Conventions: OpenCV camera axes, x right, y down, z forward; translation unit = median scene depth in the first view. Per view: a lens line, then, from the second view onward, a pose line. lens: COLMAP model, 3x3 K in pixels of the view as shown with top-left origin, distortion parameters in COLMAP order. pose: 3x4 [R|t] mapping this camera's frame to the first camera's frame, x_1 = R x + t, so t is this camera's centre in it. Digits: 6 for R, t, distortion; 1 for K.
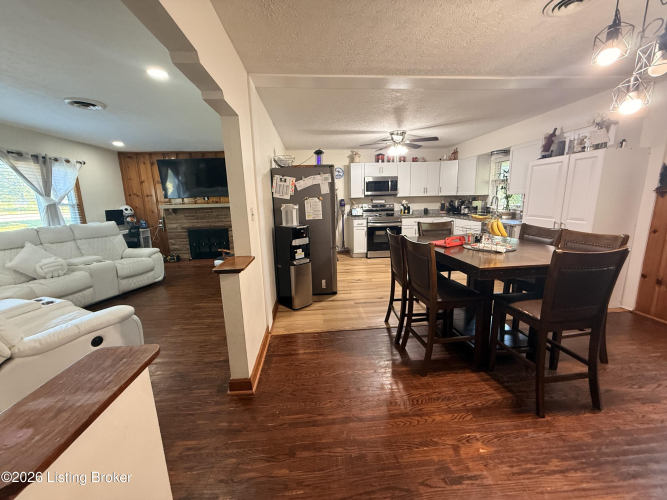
lens RADIAL K [[265.1, 0, 331.2], [0, 265.1, 250.3], [0, 0, 1]] dist [-0.000628, 0.000161]
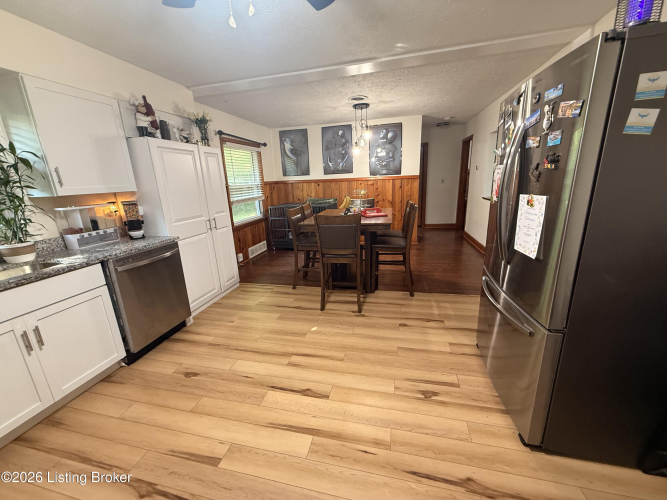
lens RADIAL K [[265.1, 0, 331.2], [0, 265.1, 250.3], [0, 0, 1]] dist [-0.000628, 0.000161]
pose [[-0.947597, -0.009382, 0.319332, 0.117978], [0.132744, 0.897632, 0.420281, -0.251345], [-0.290585, 0.440646, -0.849347, 1.263272]]
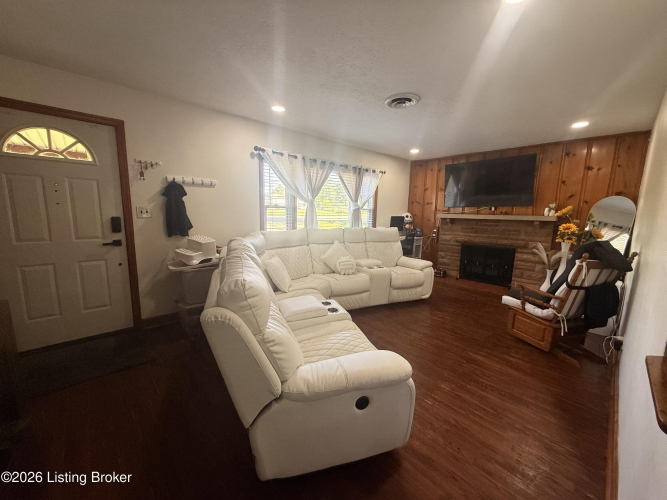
lens RADIAL K [[265.1, 0, 331.2], [0, 265.1, 250.3], [0, 0, 1]] dist [-0.000628, 0.000161]
pose [[0.617130, 0.151582, -0.772122, -0.186887], [-0.182115, 0.982141, 0.047254, -0.027162], [0.765496, 0.111453, 0.633714, 0.184678]]
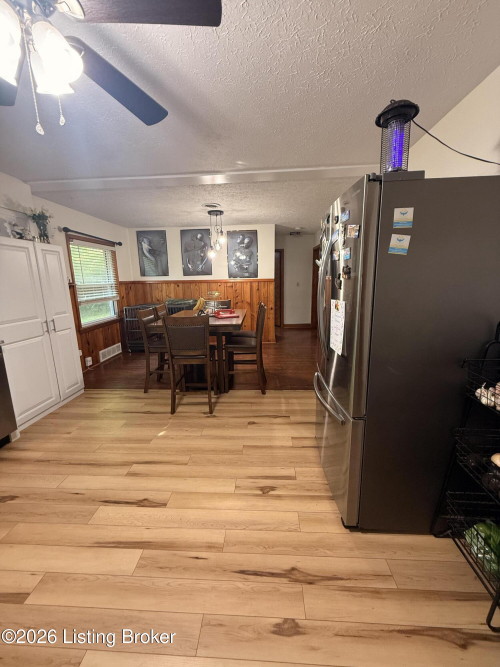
lens RADIAL K [[265.1, 0, 250.0], [0, 265.1, 331.4], [0, 0, 1]] dist [-0.000628, 0.000161]
pose [[-0.989240, 0.023940, 0.144327, 0.067413], [0.076961, 0.924146, 0.374208, -0.252480], [-0.124420, 0.381289, -0.916045, 1.263648]]
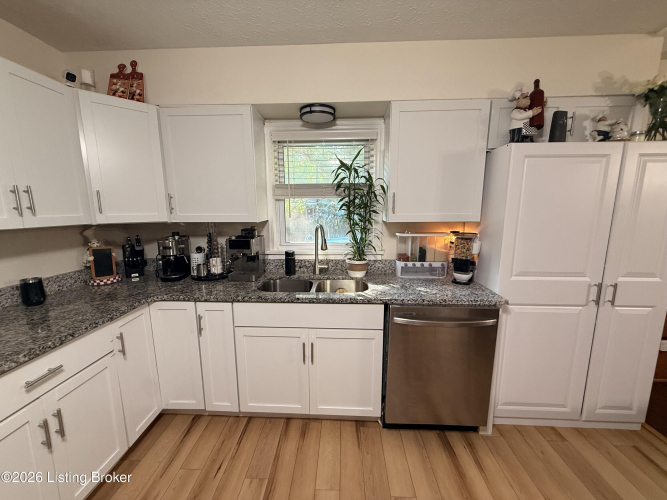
lens RADIAL K [[265.1, 0, 331.2], [0, 265.1, 250.3], [0, 0, 1]] dist [-0.000628, 0.000161]
pose [[0.123784, -0.127500, 0.984084, 0.248786], [0.192429, 0.975970, 0.102244, -0.225950], [-0.973473, 0.176710, 0.145344, 1.029342]]
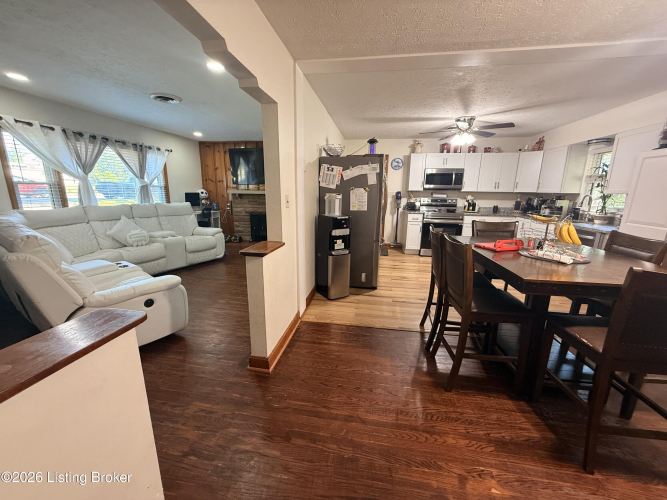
lens RADIAL K [[265.1, 0, 331.2], [0, 265.1, 250.3], [0, 0, 1]] dist [-0.000628, 0.000161]
pose [[0.969375, 0.092014, -0.227697, 0.058503], [-0.084870, 0.995548, 0.040992, -0.002159], [0.230455, -0.020413, 0.972869, 0.020505]]
